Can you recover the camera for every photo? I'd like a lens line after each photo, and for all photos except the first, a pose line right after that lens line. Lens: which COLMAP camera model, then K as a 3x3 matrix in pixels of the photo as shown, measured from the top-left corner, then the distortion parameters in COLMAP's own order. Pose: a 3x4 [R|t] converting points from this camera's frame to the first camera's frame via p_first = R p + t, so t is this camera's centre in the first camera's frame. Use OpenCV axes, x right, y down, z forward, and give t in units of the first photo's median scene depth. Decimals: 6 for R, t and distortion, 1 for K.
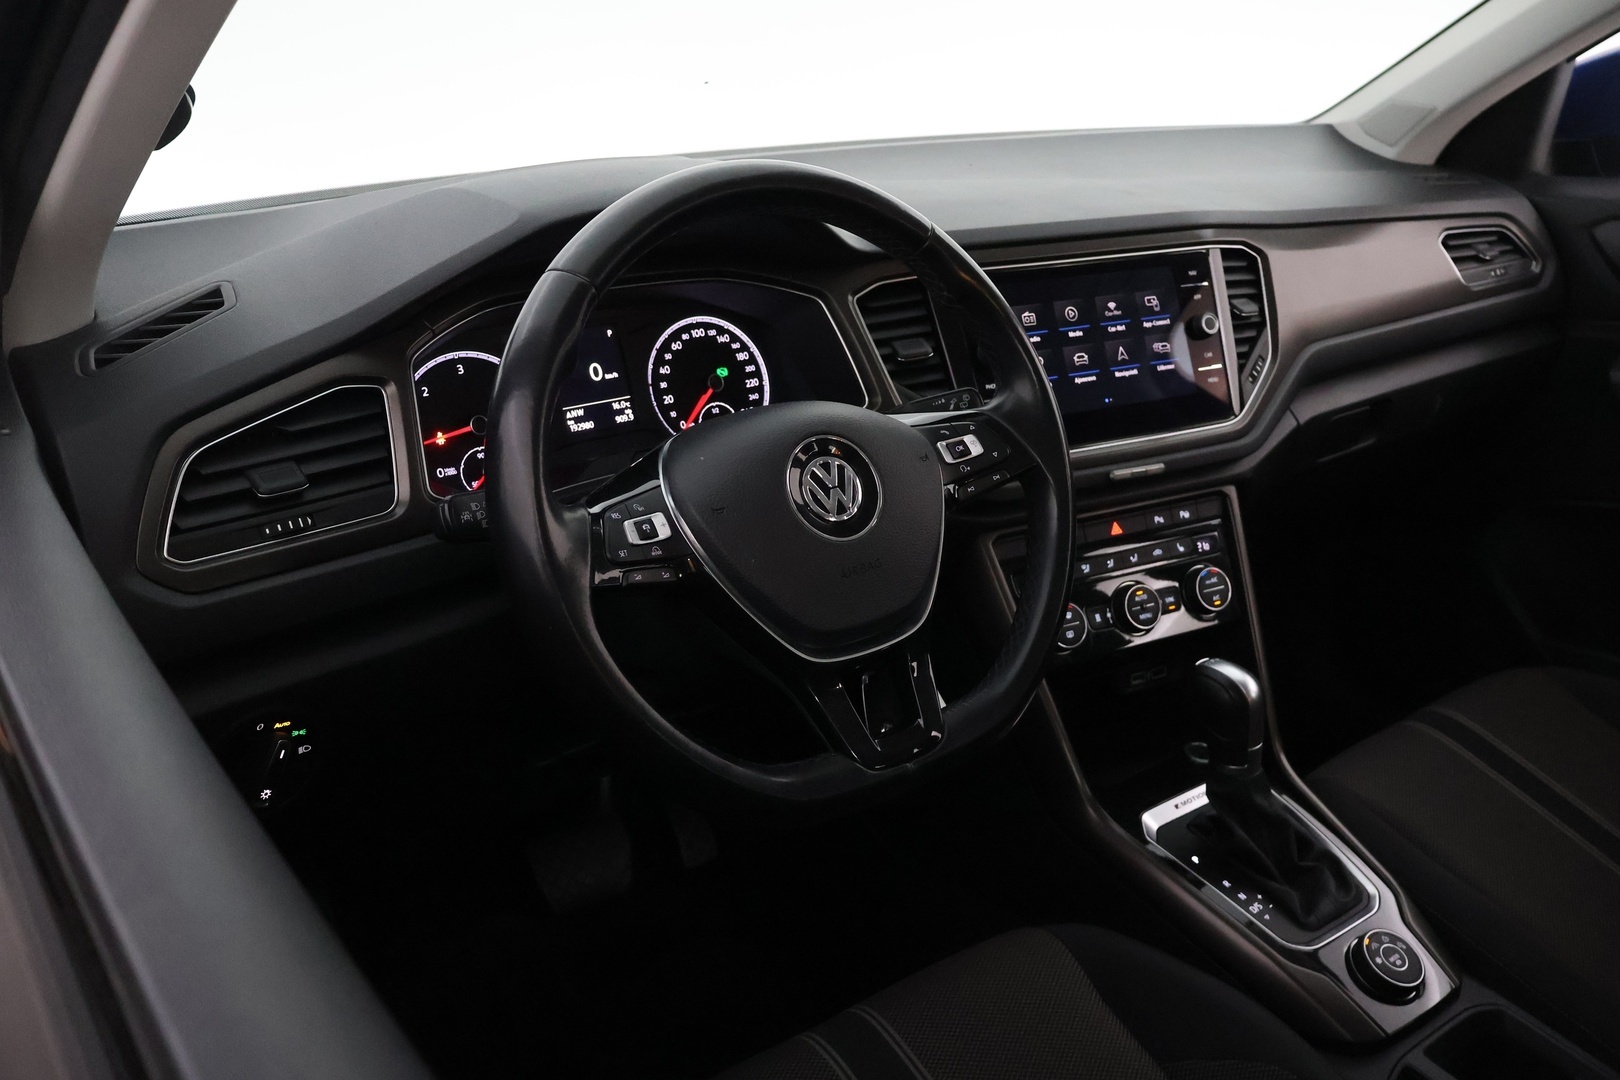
lens RADIAL K [[1359.5, 0, 810.0], [0, 1359.5, 540.0], [0, 0, 1]] dist [-0.001527, 0.078111]
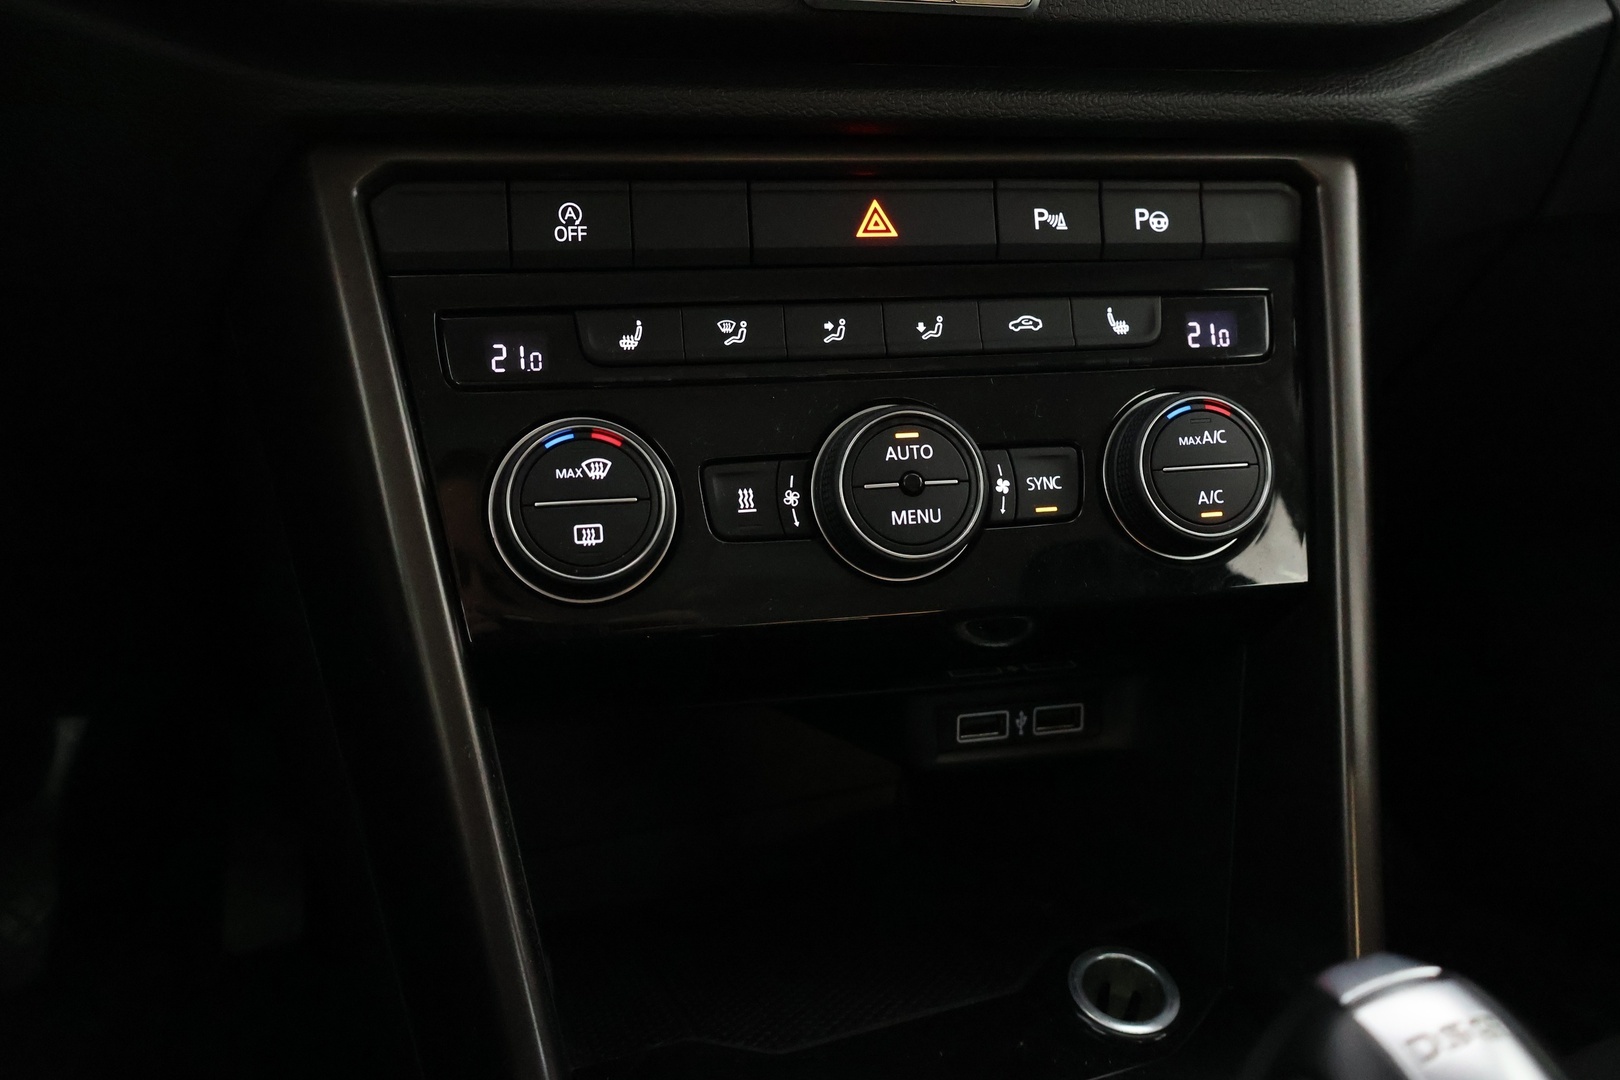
lens RADIAL K [[1359.5, 0, 810.0], [0, 1359.5, 540.0], [0, 0, 1]] dist [-0.001527, 0.078111]
pose [[0.965376, 0.123780, -0.229624, 0.286504], [-0.120540, 0.992310, 0.028139, 0.054288], [0.231341, 0.000514, 0.972872, 0.700321]]
